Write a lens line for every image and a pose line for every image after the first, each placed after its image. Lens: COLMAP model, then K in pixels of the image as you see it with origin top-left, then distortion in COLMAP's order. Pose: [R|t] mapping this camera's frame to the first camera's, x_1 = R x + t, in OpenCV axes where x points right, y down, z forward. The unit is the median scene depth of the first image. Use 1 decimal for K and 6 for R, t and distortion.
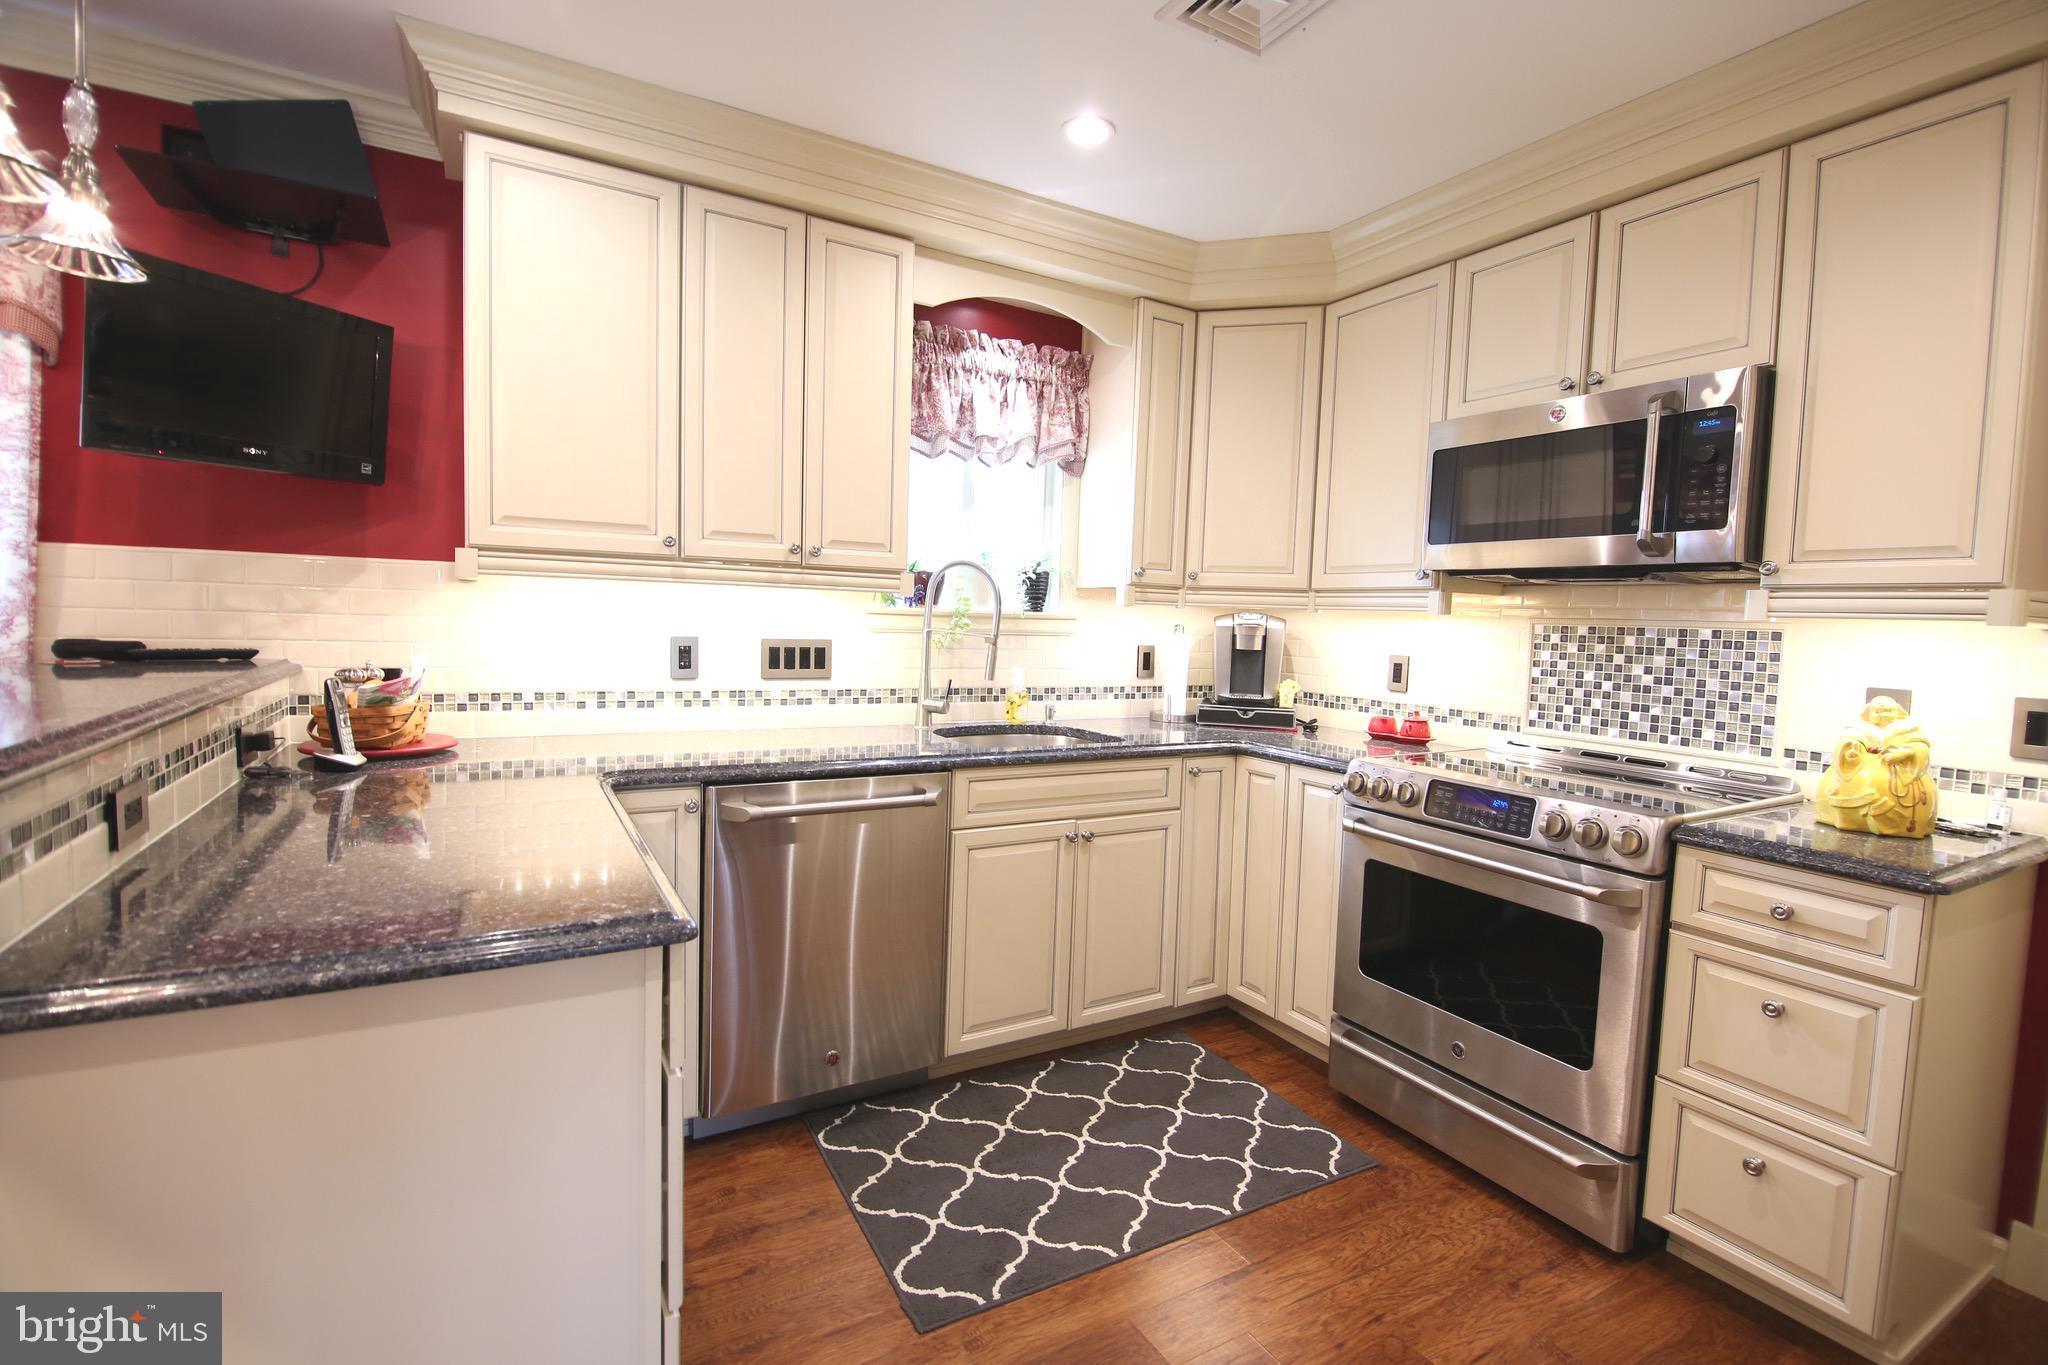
lens RADIAL K [[917.7, 0, 1028.0], [0, 917.7, 676.4], [0, 0, 1]] dist [-0.013550, -0.003653]
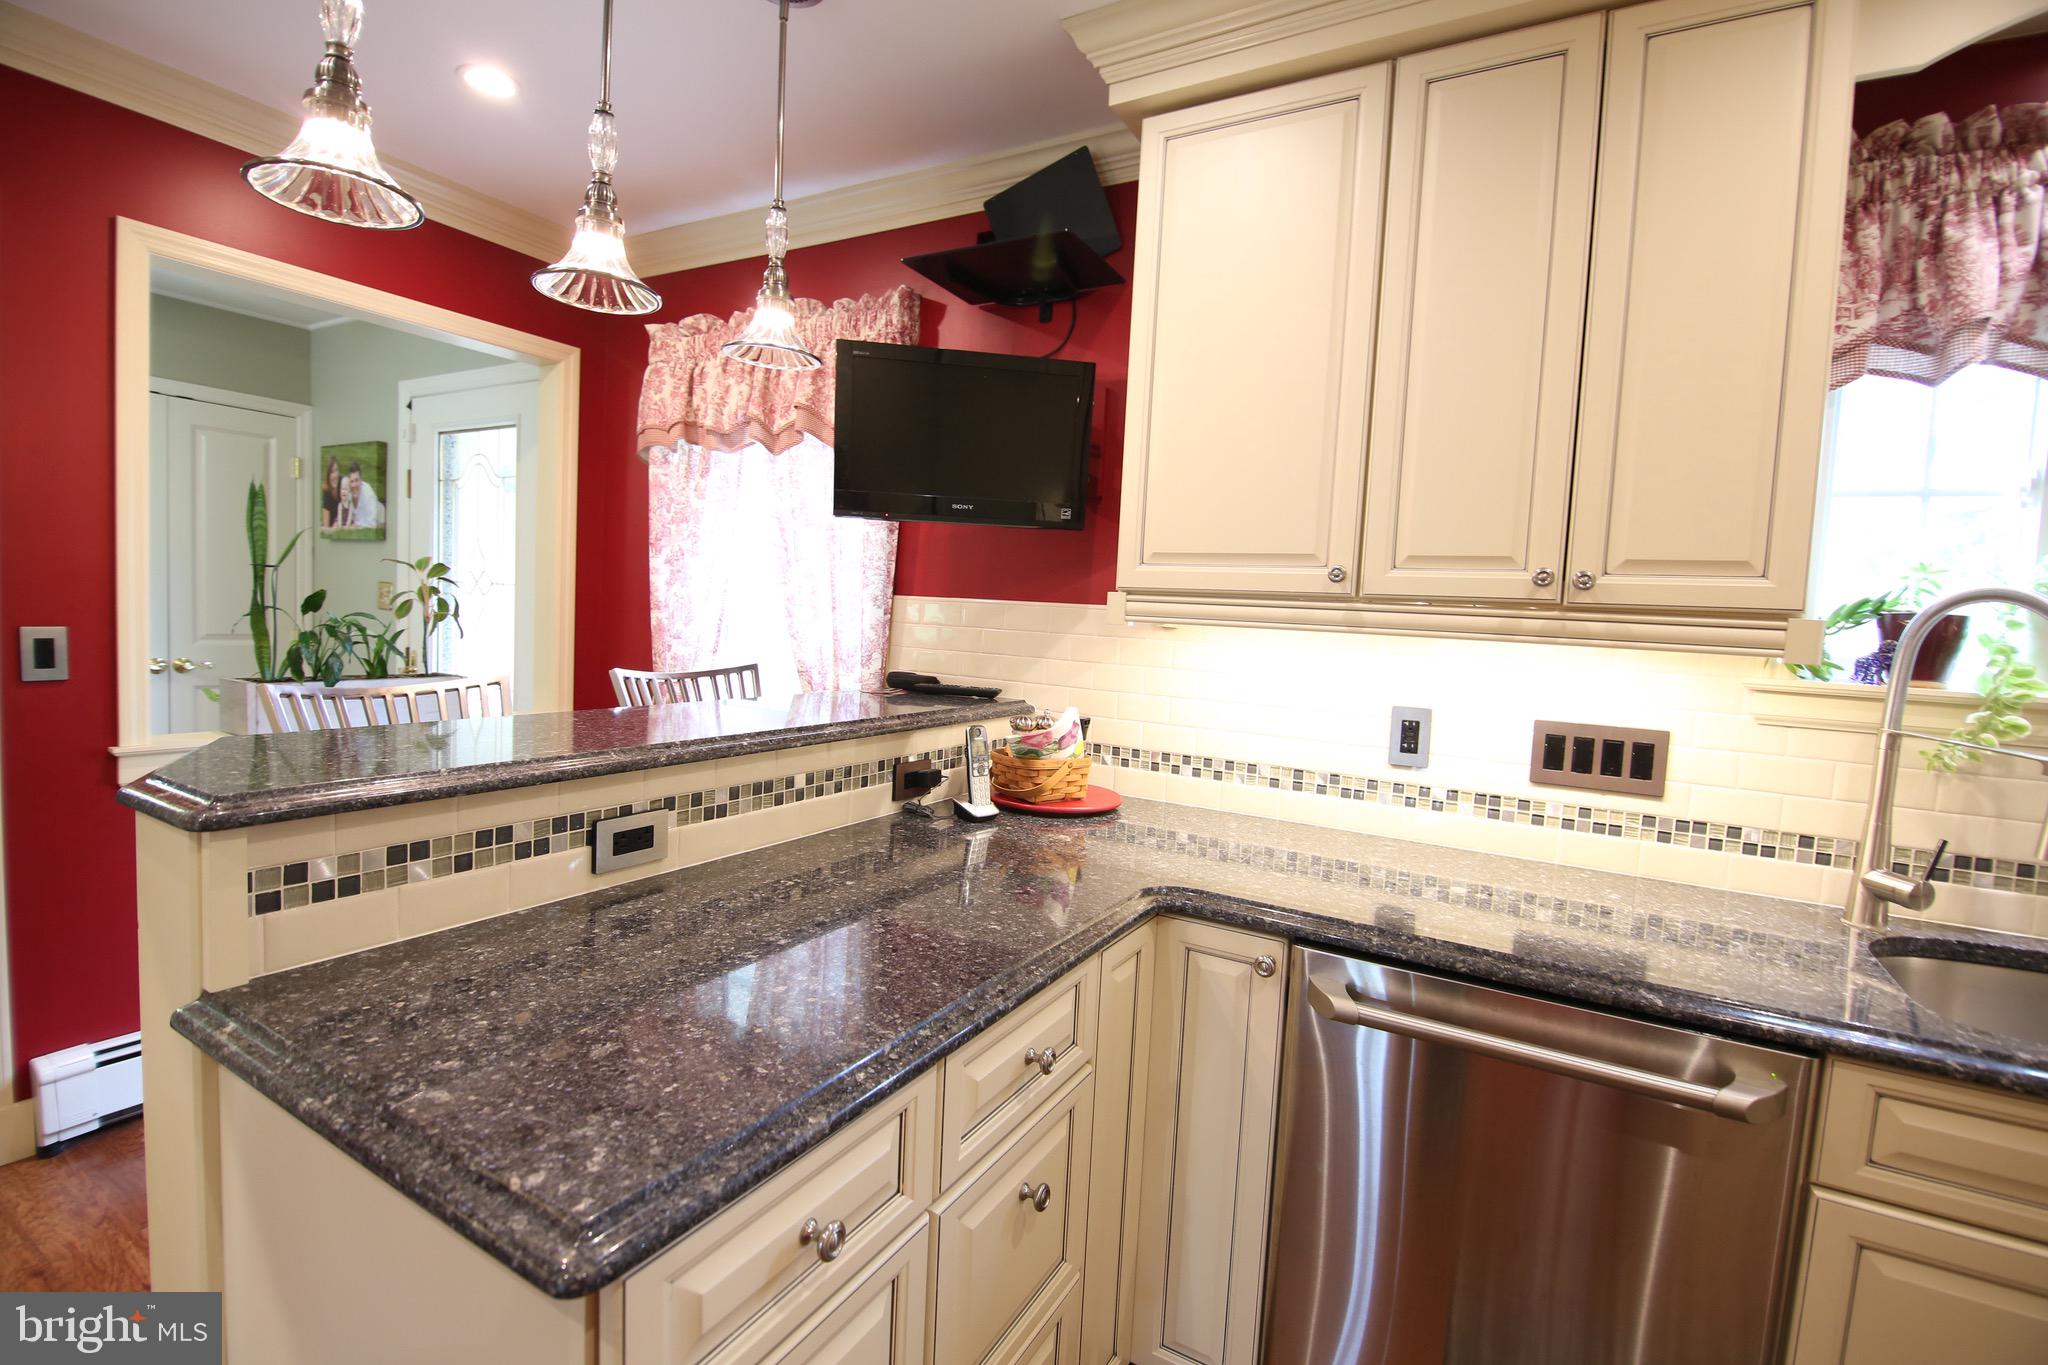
lens RADIAL K [[912.8, 0, 1022.1], [0, 912.8, 672.5], [0, 0, 1]] dist [-0.001697, -0.009229]
pose [[0.493552, 0.047537, -0.868416, 0.086203], [-0.091483, 0.995804, 0.002517, -0.043386], [0.864891, 0.078203, 0.495830, 0.375336]]
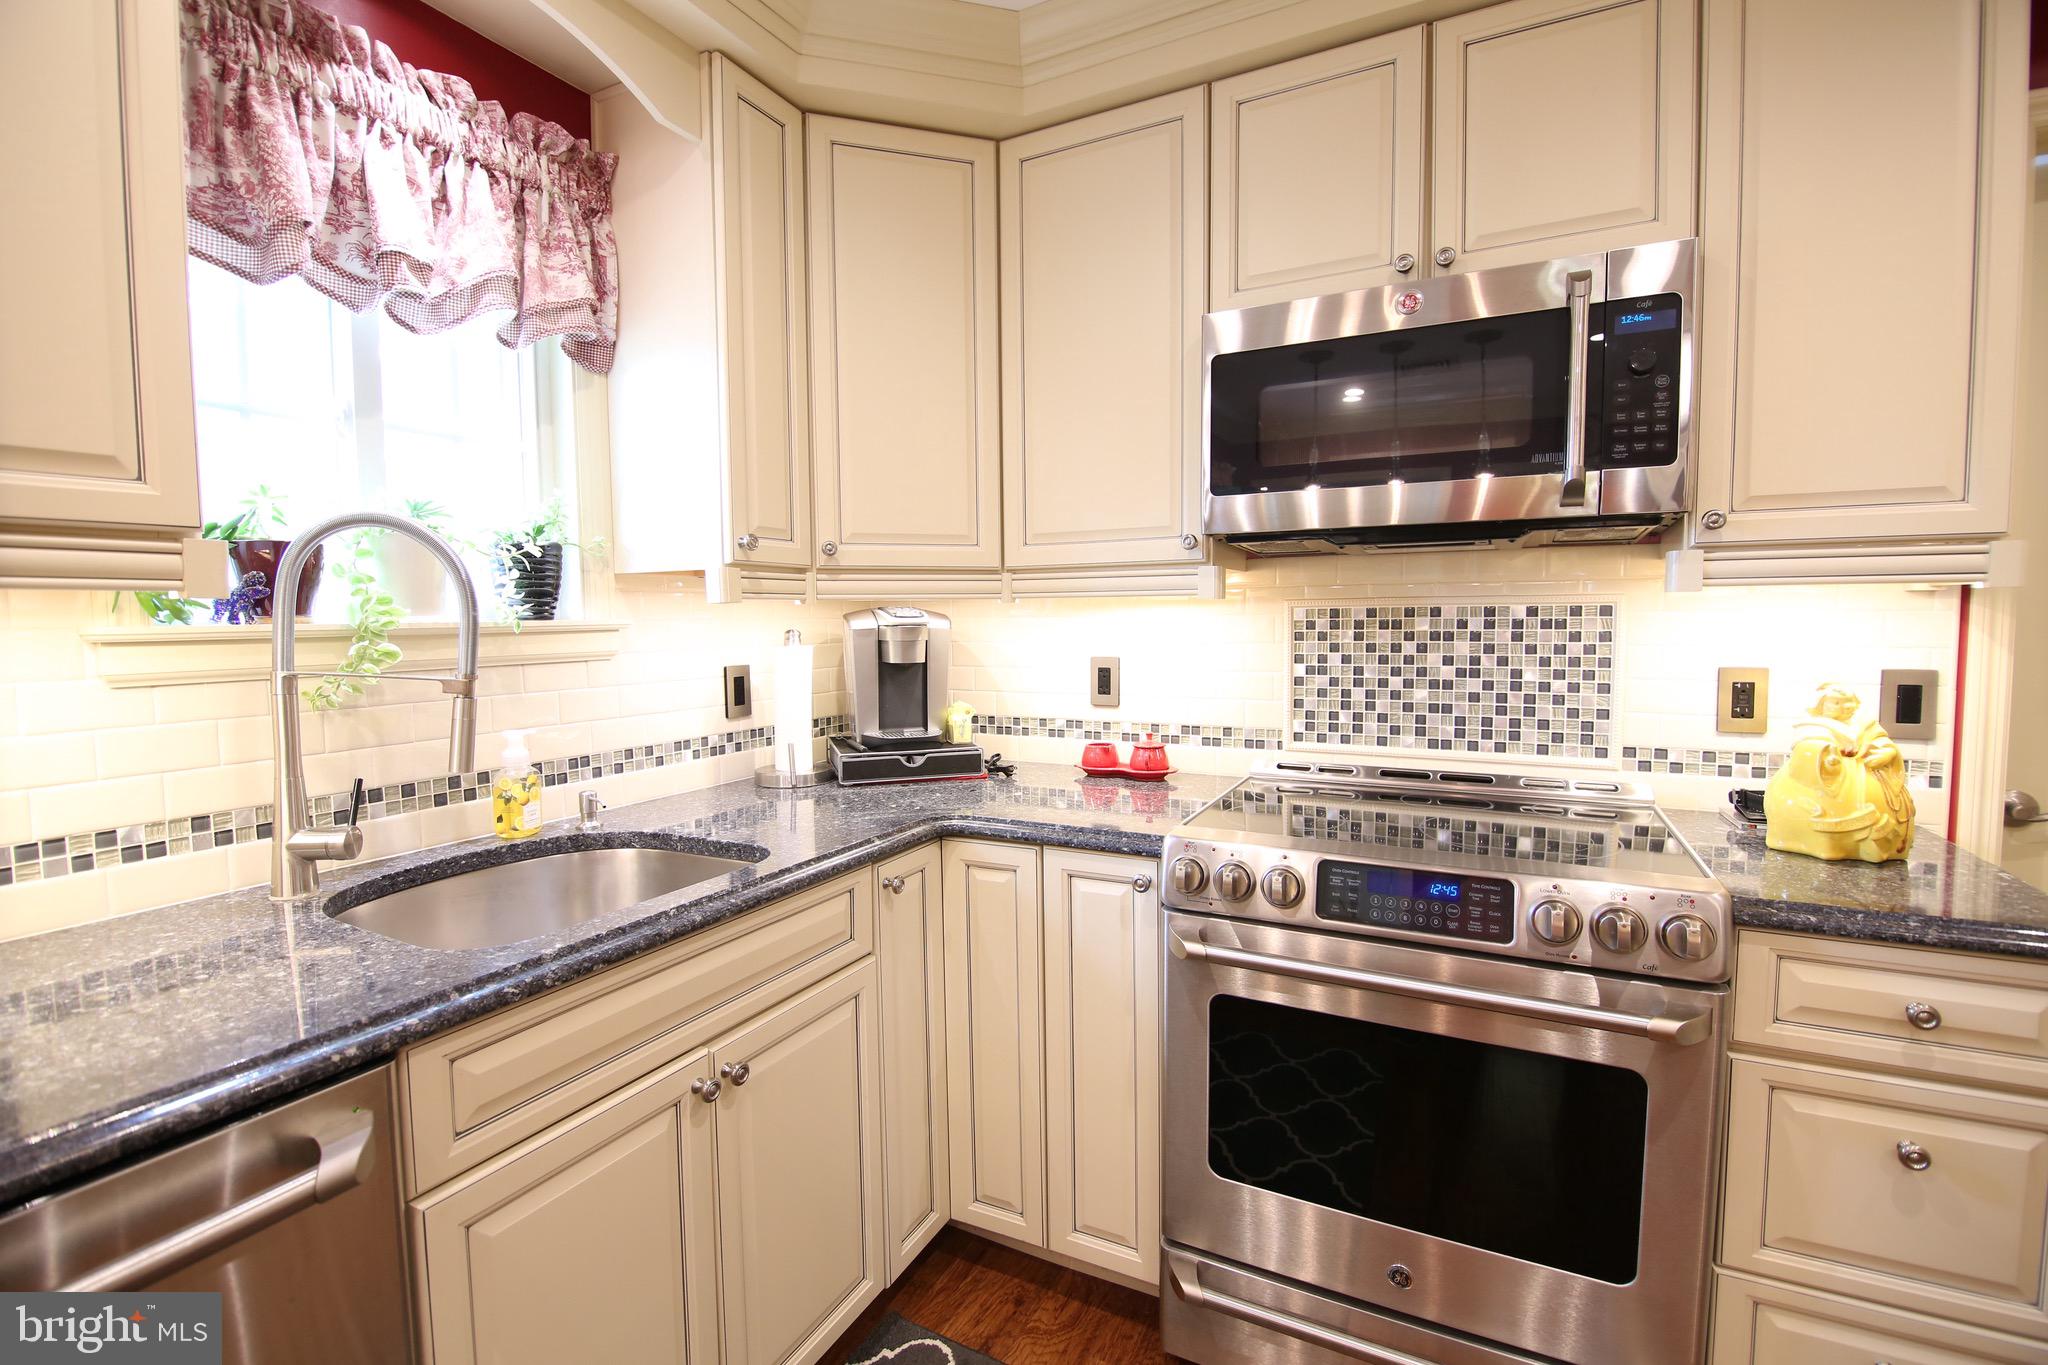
lens RADIAL K [[917.7, 0, 1028.0], [0, 917.7, 676.4], [0, 0, 1]] dist [-0.013550, -0.003653]
pose [[0.842995, -0.077125, 0.532364, -0.044715], [0.073041, 0.996914, 0.028765, -0.038310], [-0.532939, 0.014635, 0.846027, 0.476797]]
